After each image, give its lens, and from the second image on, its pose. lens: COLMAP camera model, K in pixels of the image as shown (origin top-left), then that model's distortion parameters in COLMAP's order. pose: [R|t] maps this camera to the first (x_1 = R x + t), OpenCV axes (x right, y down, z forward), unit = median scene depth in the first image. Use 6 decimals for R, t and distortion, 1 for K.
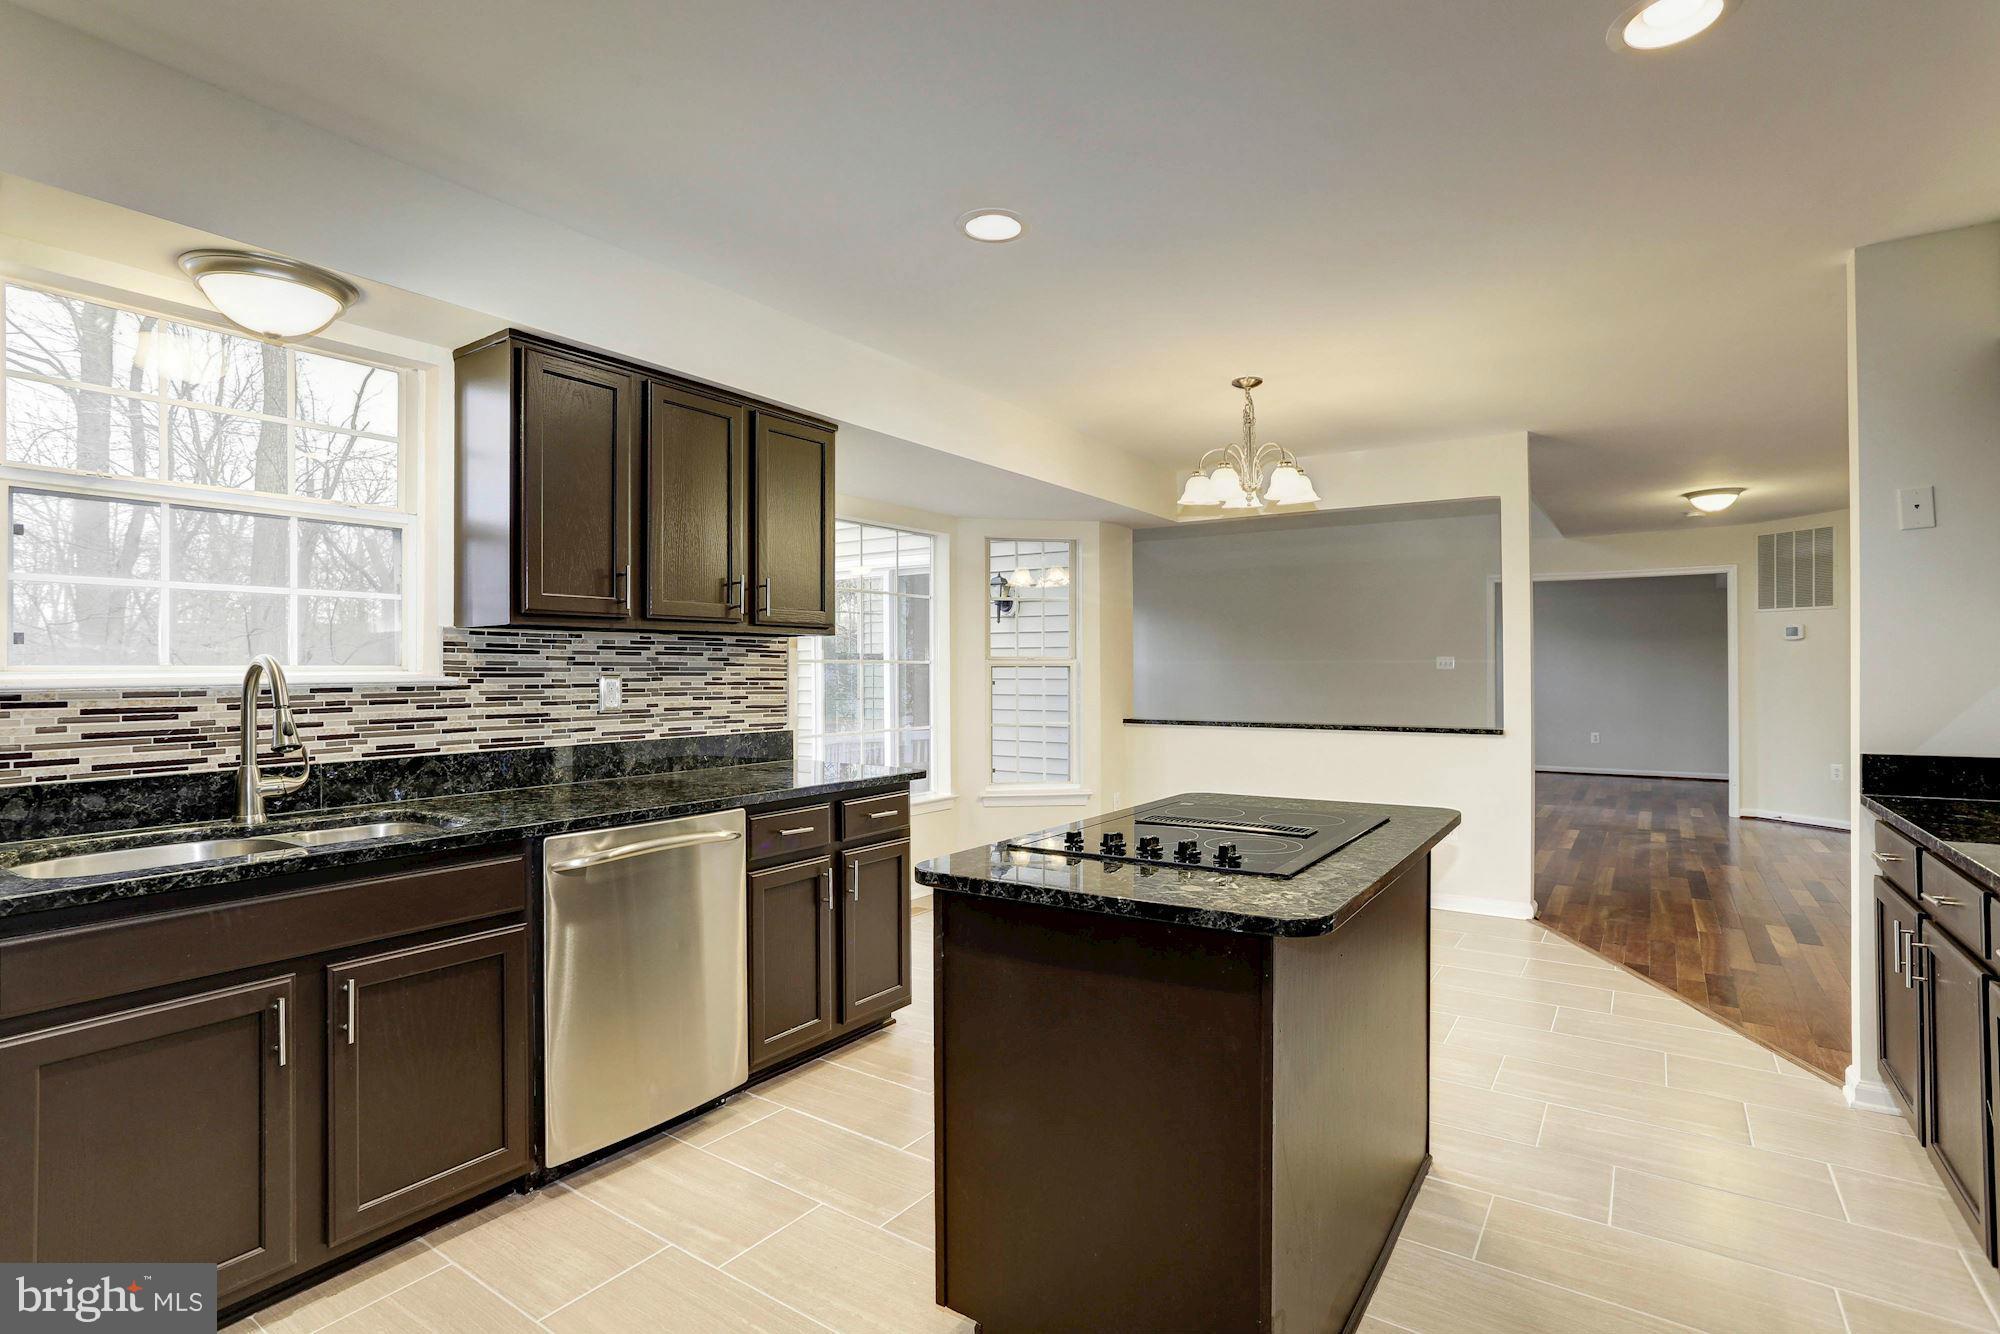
lens RADIAL K [[971.7, 0, 988.5], [0, 971.7, 665.1], [0, 0, 1]] dist [-0.044752, 0.021972]
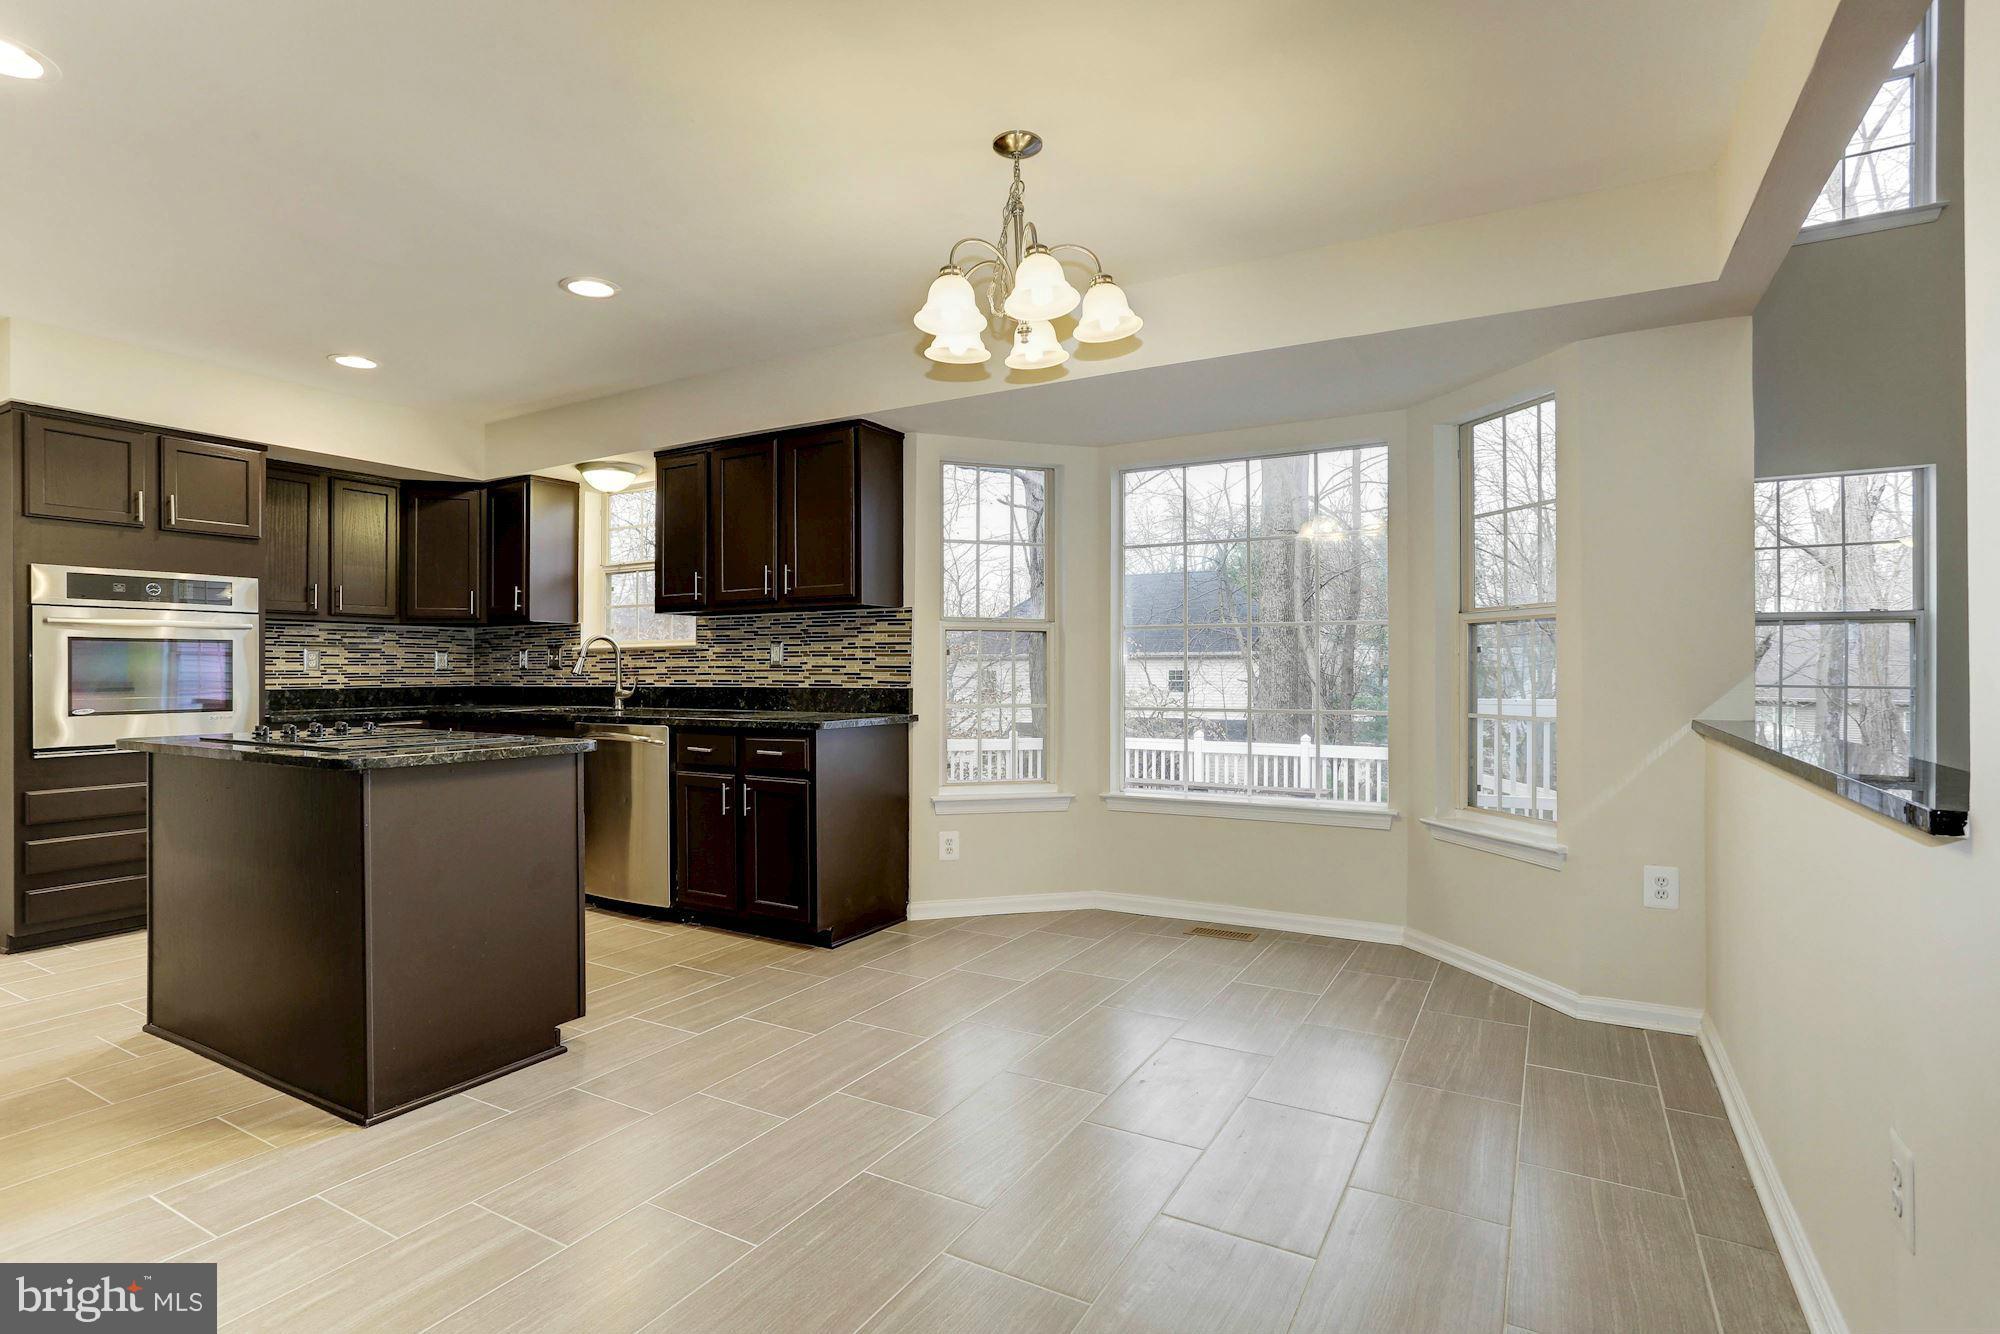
lens RADIAL K [[971.7, 0, 988.5], [0, 971.7, 665.1], [0, 0, 1]] dist [-0.044752, 0.021972]
pose [[0.094357, -0.001385, -0.995537, 0.978207], [0.008606, 0.999963, -0.000576, 0.043101], [0.995501, -0.008513, 0.094366, 1.028495]]
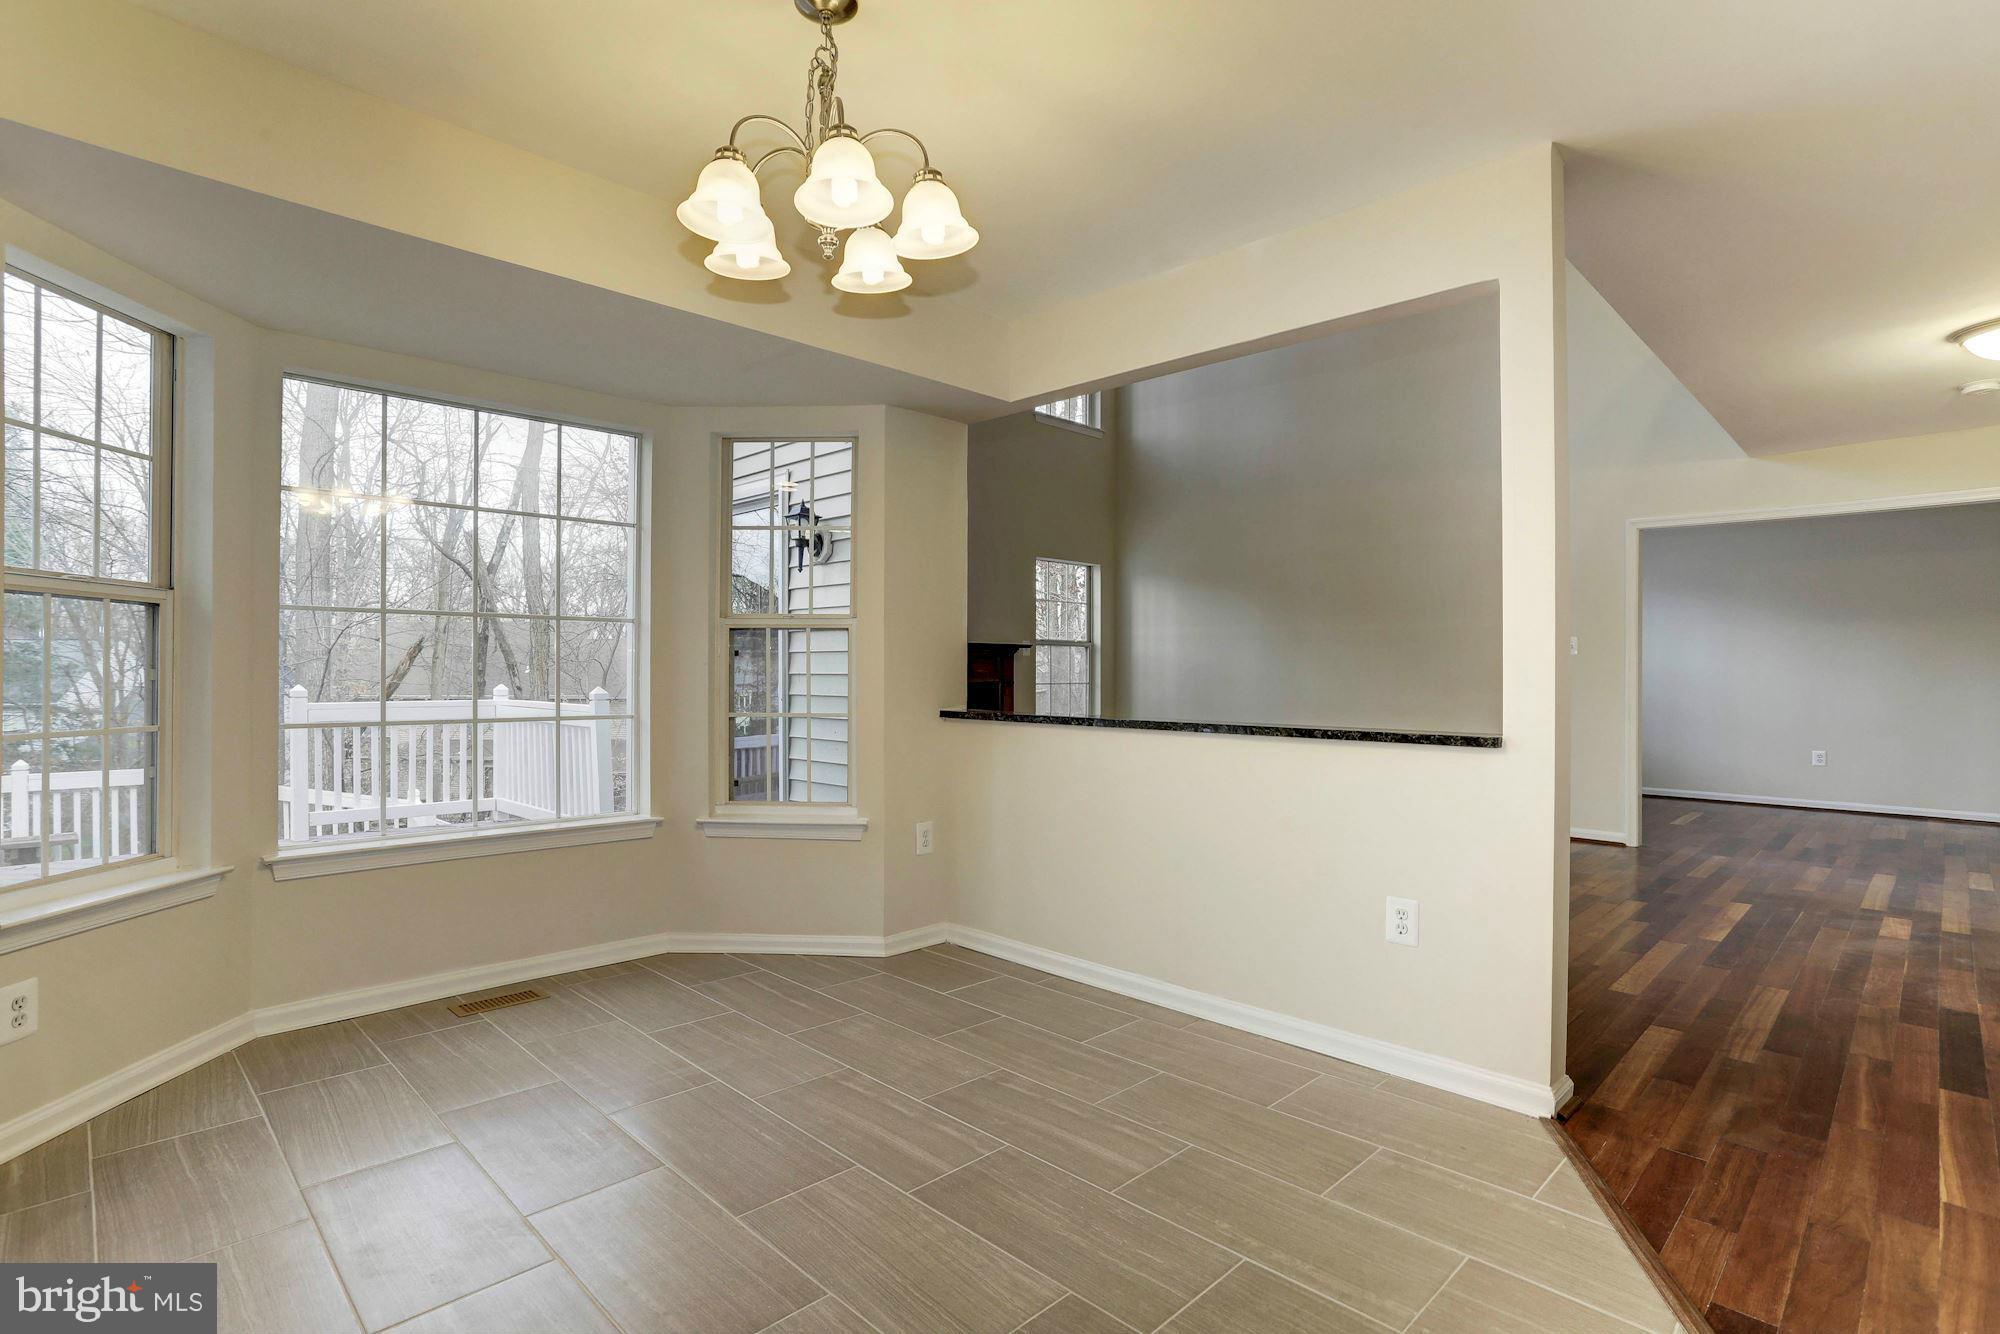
lens RADIAL K [[971.7, 0, 988.5], [0, 971.7, 665.1], [0, 0, 1]] dist [-0.044752, 0.021972]
pose [[0.983069, 0.007328, -0.183090, 0.491284], [-0.007719, 0.999969, -0.001422, 0.042963], [0.183074, 0.002811, 0.983095, 0.611562]]
